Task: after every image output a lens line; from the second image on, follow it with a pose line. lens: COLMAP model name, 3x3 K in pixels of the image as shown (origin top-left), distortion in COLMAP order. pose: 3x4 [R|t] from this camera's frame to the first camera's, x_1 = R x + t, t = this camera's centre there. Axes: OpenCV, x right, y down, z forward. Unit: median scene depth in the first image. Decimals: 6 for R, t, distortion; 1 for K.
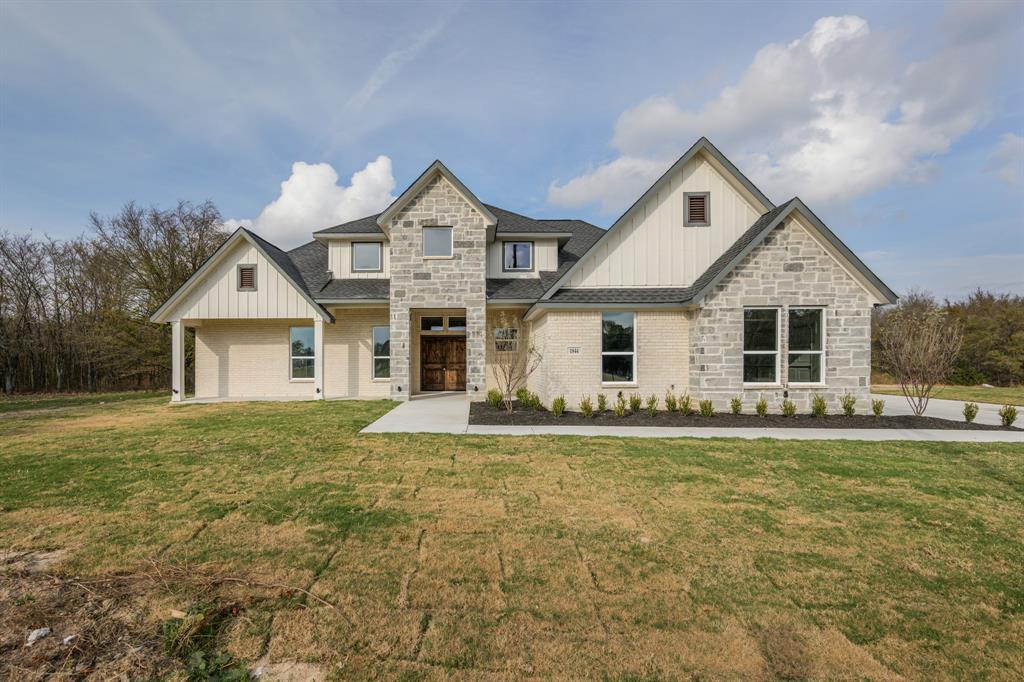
lens RADIAL K [[472.8, 0, 461.7], [0, 472.8, 363.8], [0, 0, 1]] dist [-0.001539, 0.000013]
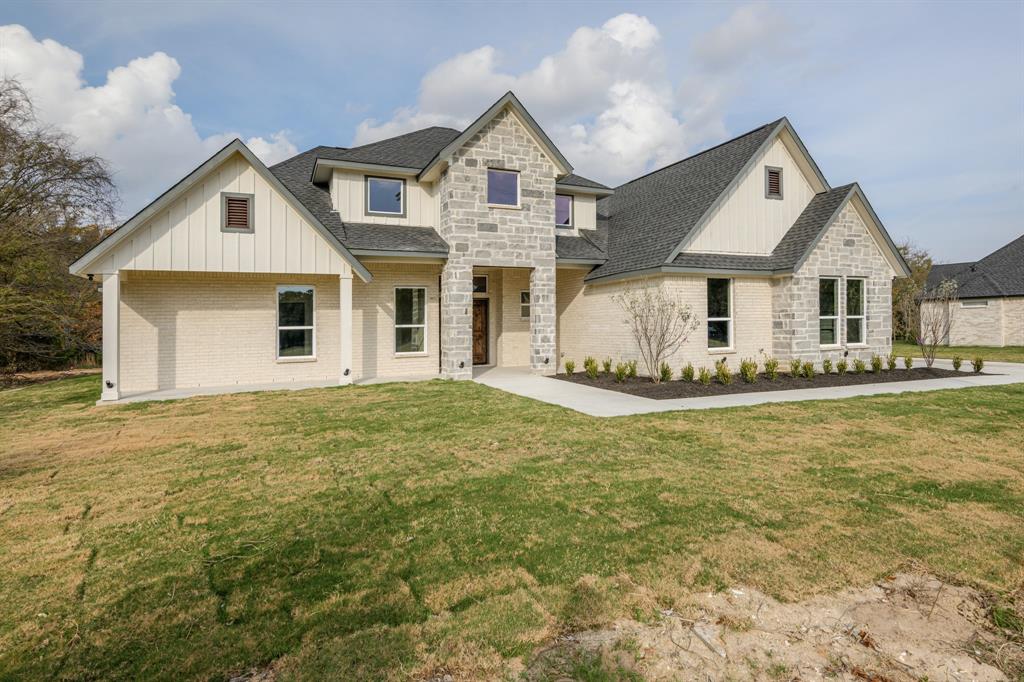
lens RADIAL K [[556.0, 0, 512.0], [0, 556.0, 325.4], [0, 0, 1]] dist [0.002371, 0.000227]
pose [[0.901752, -0.012984, 0.432058, -0.471111], [0.016327, 0.999859, -0.004030, -0.009383], [-0.431945, 0.010689, 0.901837, 0.106138]]
